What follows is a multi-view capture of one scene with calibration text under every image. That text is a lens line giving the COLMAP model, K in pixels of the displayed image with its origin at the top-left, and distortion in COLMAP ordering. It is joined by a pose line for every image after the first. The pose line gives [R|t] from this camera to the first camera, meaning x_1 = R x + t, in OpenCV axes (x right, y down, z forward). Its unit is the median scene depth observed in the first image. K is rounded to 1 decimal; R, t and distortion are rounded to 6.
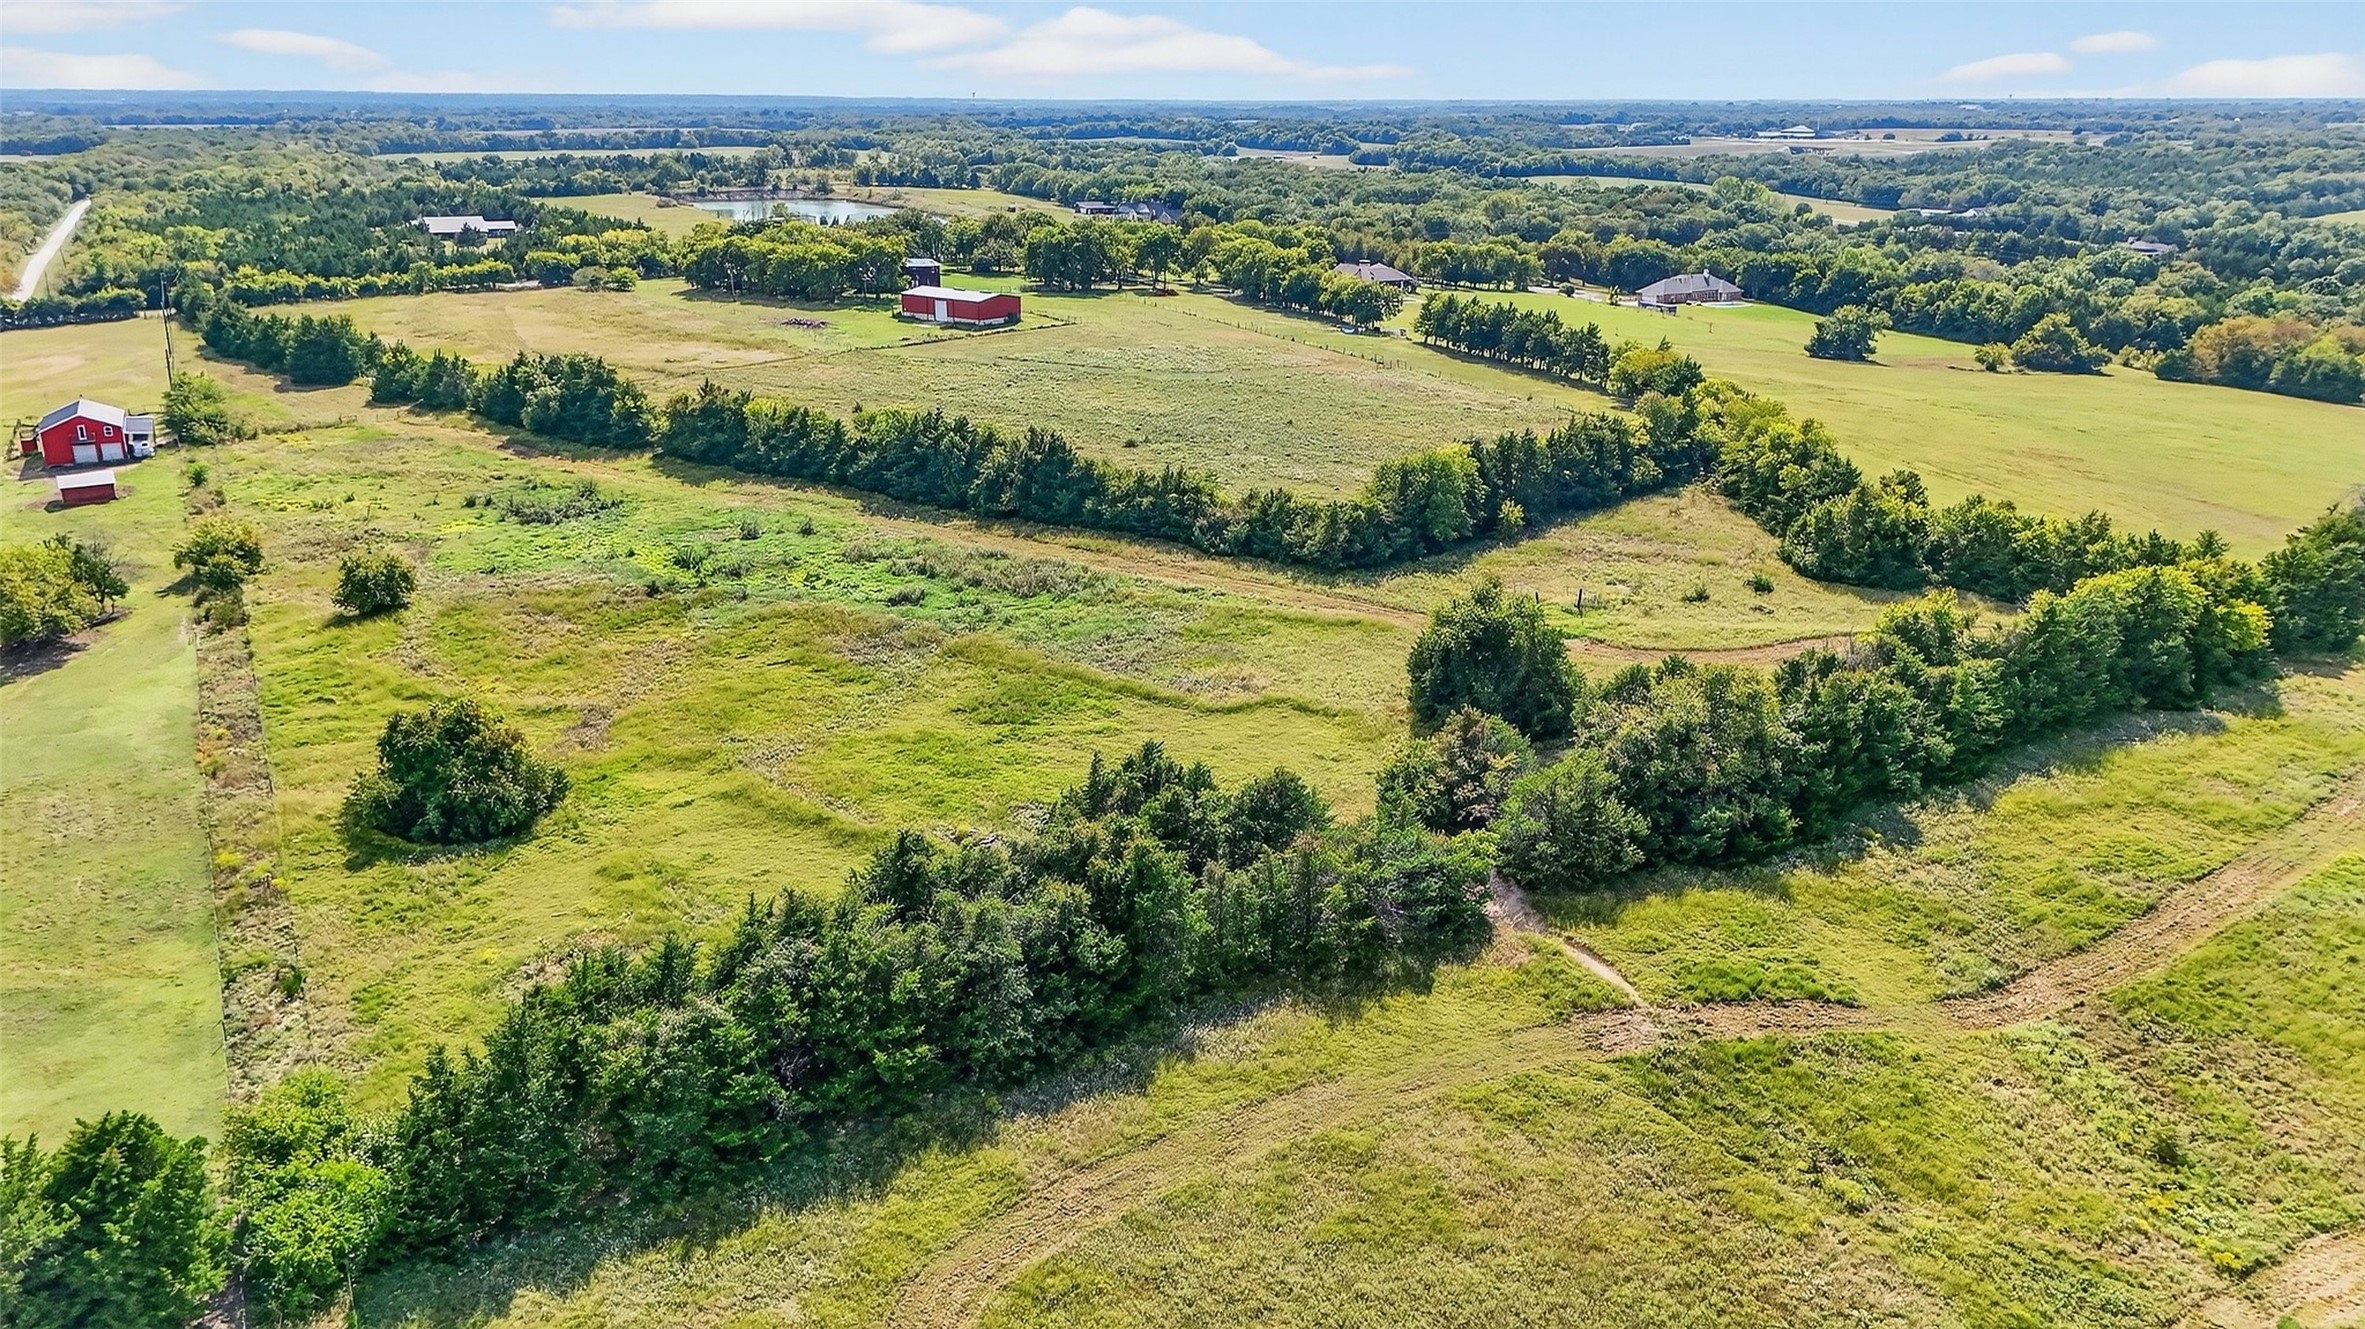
lens RADIAL K [[1746.3, 0, 1188.8], [0, 1746.3, 667.2], [0, 0, 1]] dist [0.072909, -0.069312]
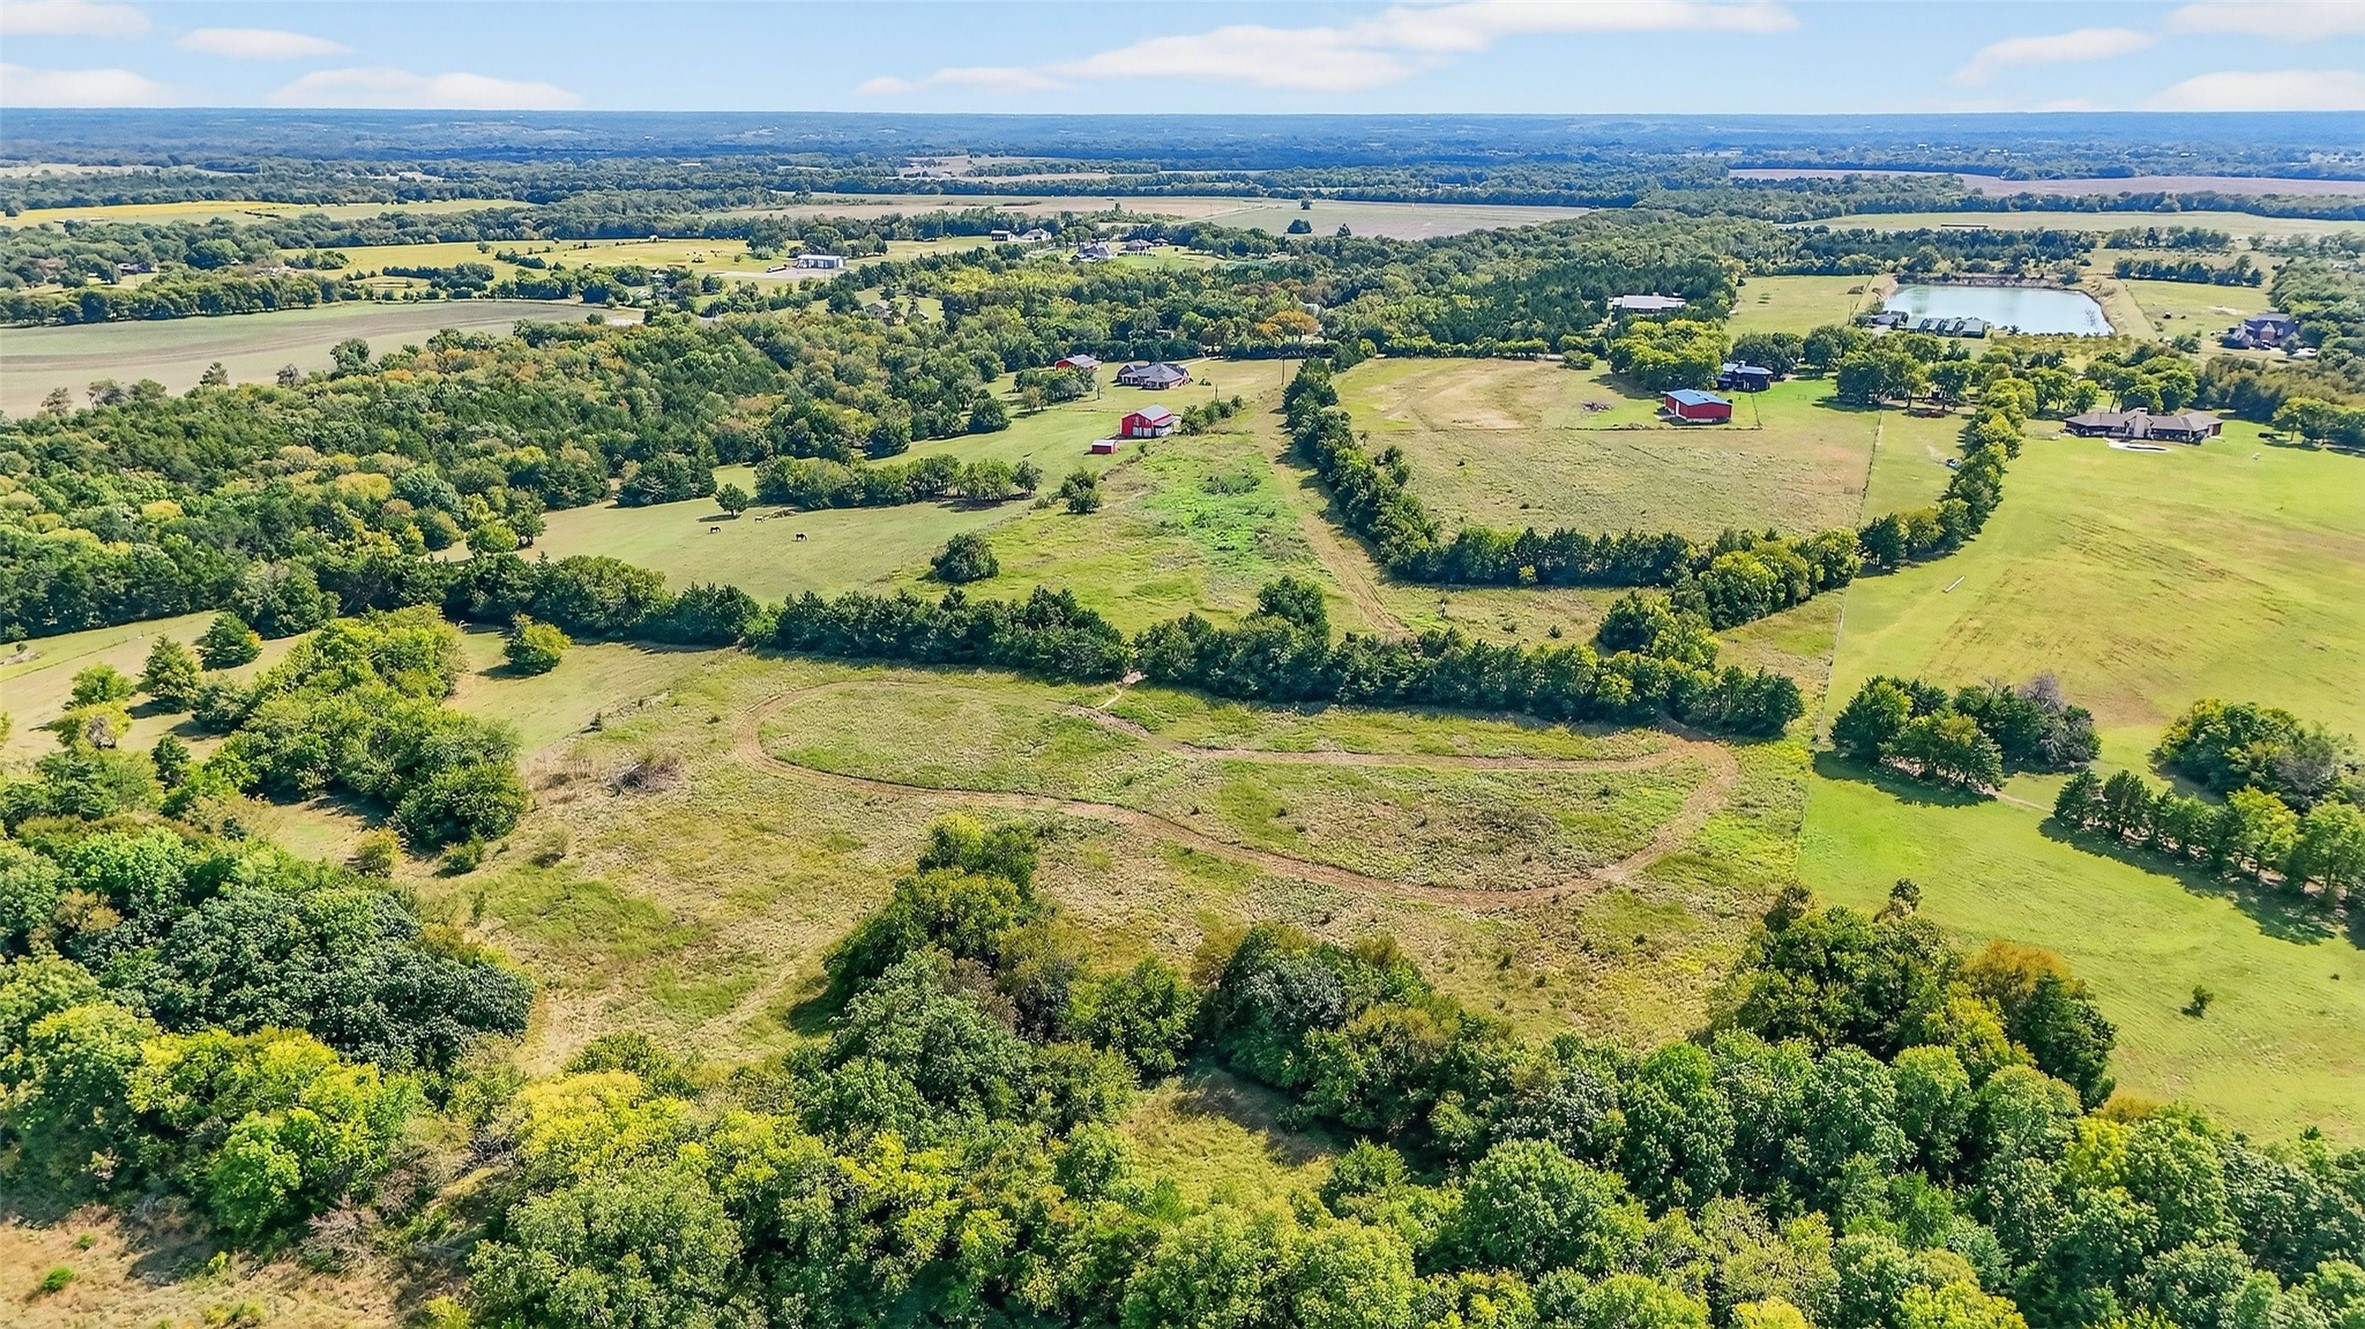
lens RADIAL K [[1746.3, 0, 1181.8], [0, 1746.3, 661.3], [0, 0, 1]] dist [0.072909, -0.069312]
pose [[0.625859, 0.230057, -0.745234, 1.161638], [-0.234552, 0.966793, 0.101473, -0.091506], [0.743832, 0.111288, 0.659037, -0.343043]]
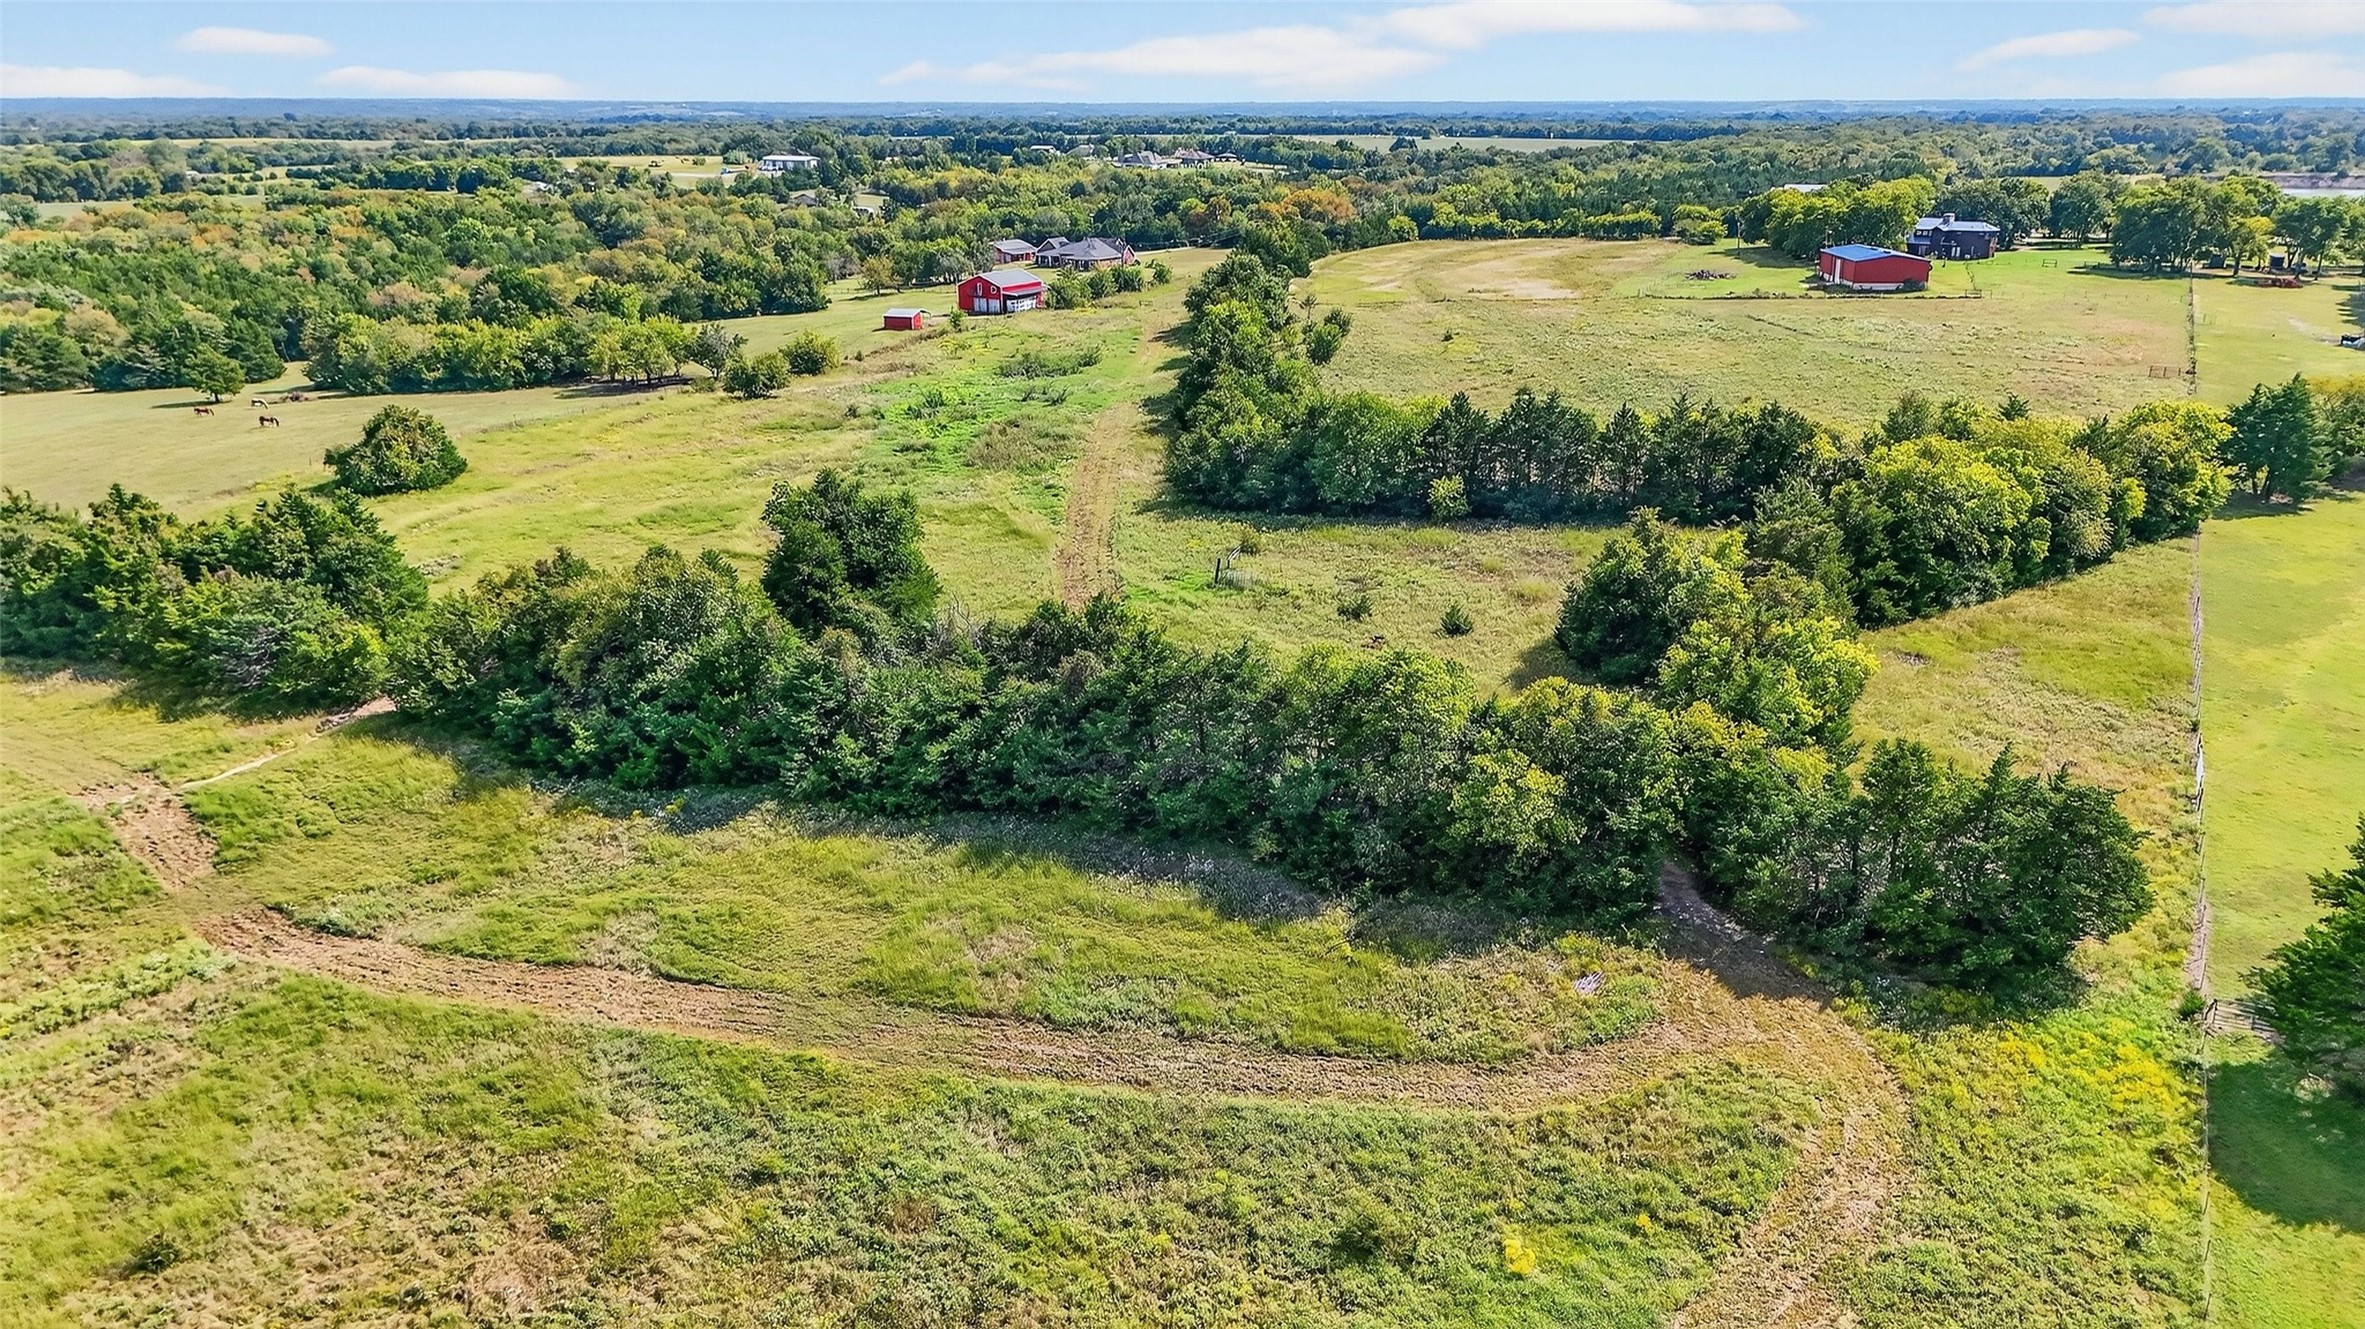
lens RADIAL K [[1746.3, 0, 1187.9], [0, 1746.3, 668.8], [0, 0, 1]] dist [0.072909, -0.069312]
pose [[0.547871, 0.251715, -0.797795, 0.692162], [-0.251058, 0.959172, 0.130223, -0.078677], [0.798002, 0.128948, 0.588698, 0.422196]]
